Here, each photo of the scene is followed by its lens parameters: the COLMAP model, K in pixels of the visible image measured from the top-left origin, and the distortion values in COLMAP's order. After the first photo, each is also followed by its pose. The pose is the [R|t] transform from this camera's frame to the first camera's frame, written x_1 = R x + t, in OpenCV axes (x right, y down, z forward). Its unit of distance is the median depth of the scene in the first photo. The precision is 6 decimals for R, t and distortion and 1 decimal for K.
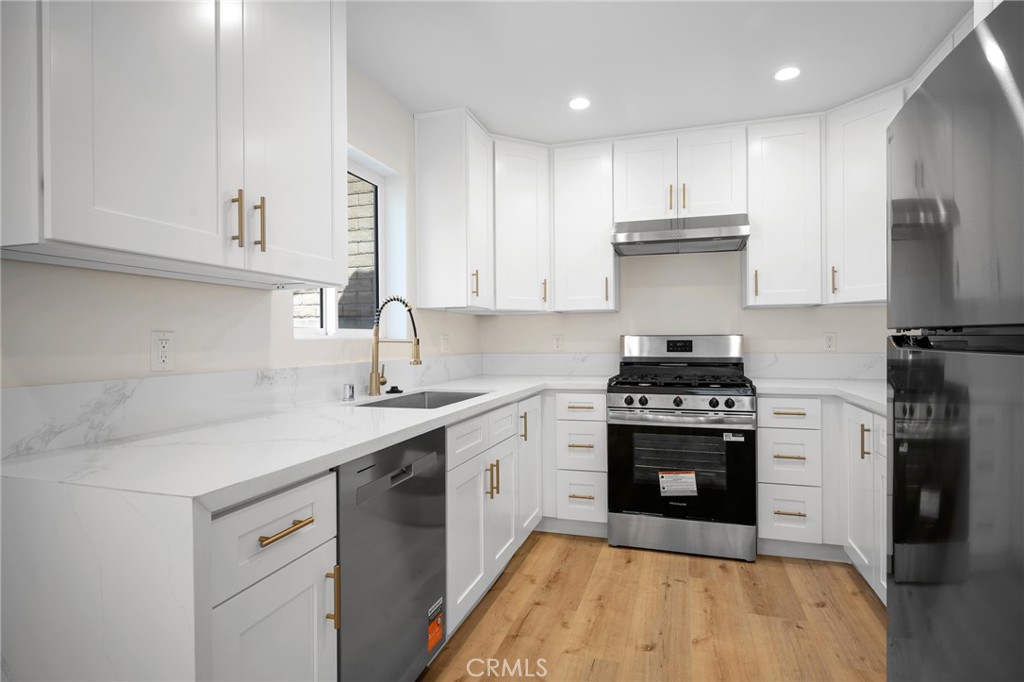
lens RADIAL K [[522.6, 0, 519.9], [0, 522.6, 346.4], [0, 0, 1]] dist [0.001915, 0.000586]
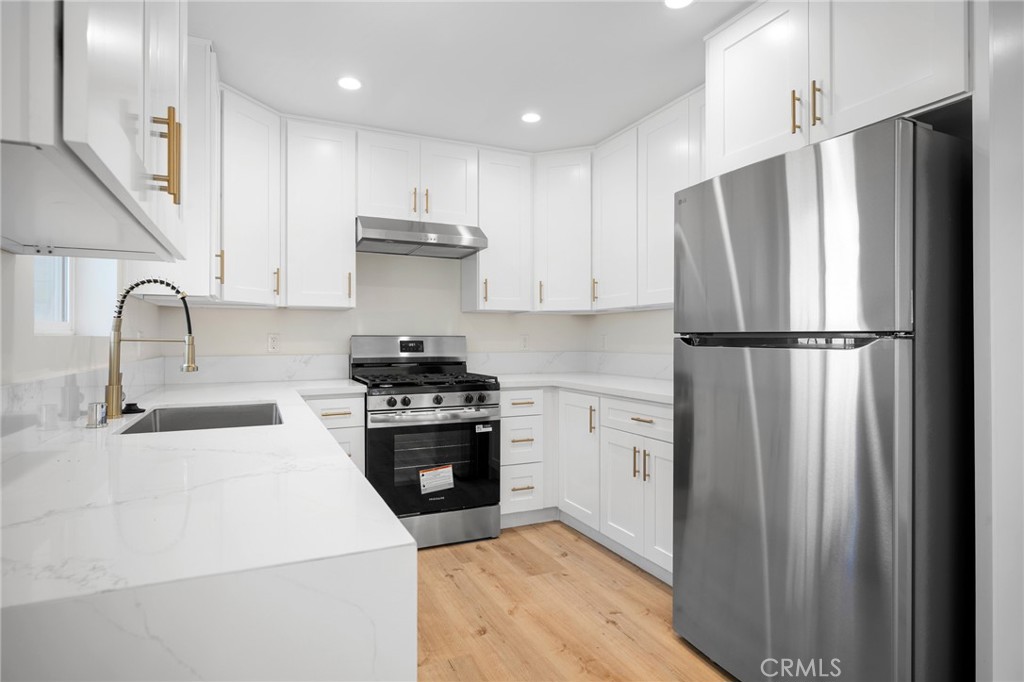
lens RADIAL K [[544.4, 0, 511.6], [0, 544.4, 344.7], [0, 0, 1]] dist [-0.001535, -0.000681]
pose [[0.746248, 0.000441, 0.665668, -0.307177], [0.003313, 0.999985, -0.004376, 0.001632], [-0.665660, 0.005471, 0.746235, 0.096695]]
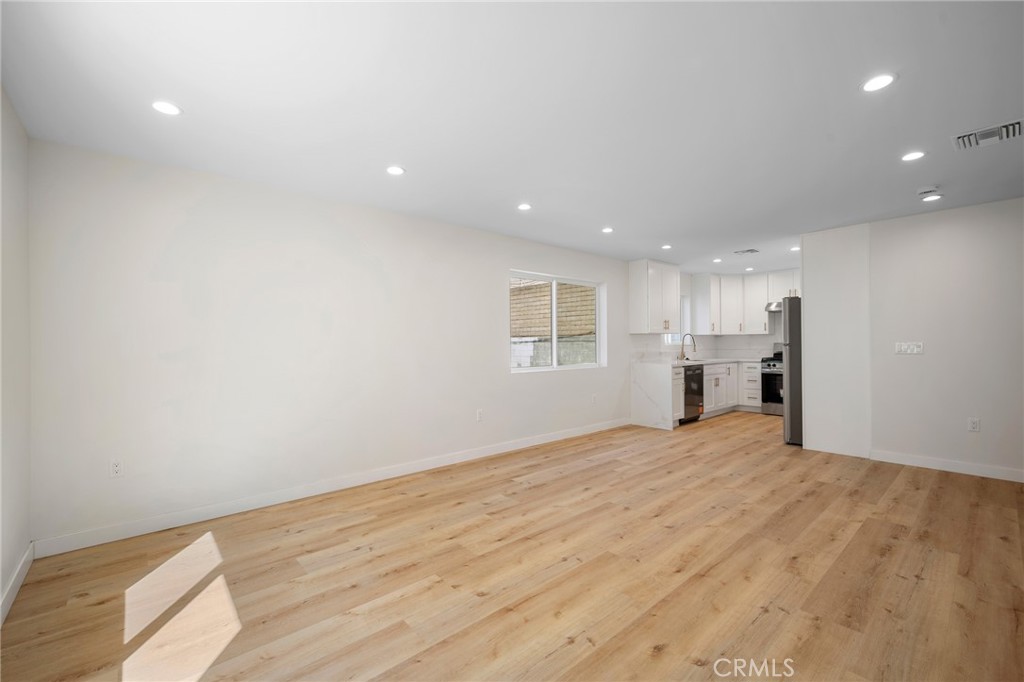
lens RADIAL K [[428.9, 0, 516.0], [0, 428.9, 342.0], [0, 0, 1]] dist [-0.002306, 0.000802]
pose [[0.852920, -0.001087, -0.522041, 0.263448], [-0.004291, 0.999949, -0.009093, -0.000927], [0.522025, 0.009995, 0.852872, -1.924337]]
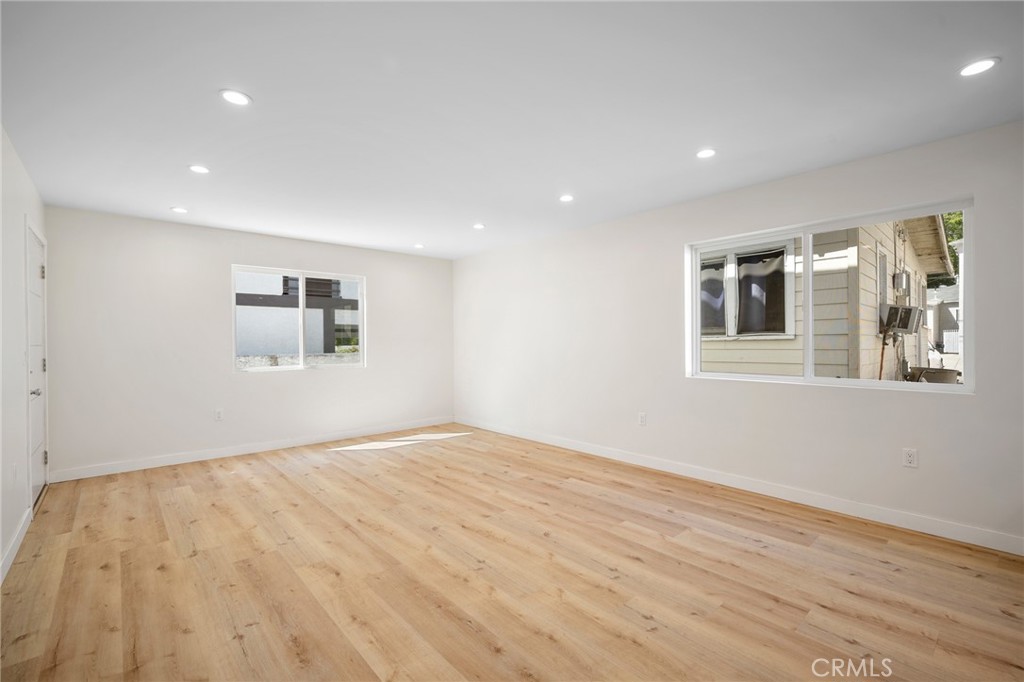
lens RADIAL K [[447.0, 0, 514.6], [0, 447.0, 341.9], [0, 0, 1]] dist [-0.000565, 0.000617]
pose [[-0.516772, 0.013998, -0.856009, 0.832580], [0.001062, 0.999876, 0.015709, -0.025773], [0.856123, 0.007209, -0.516723, -0.175536]]
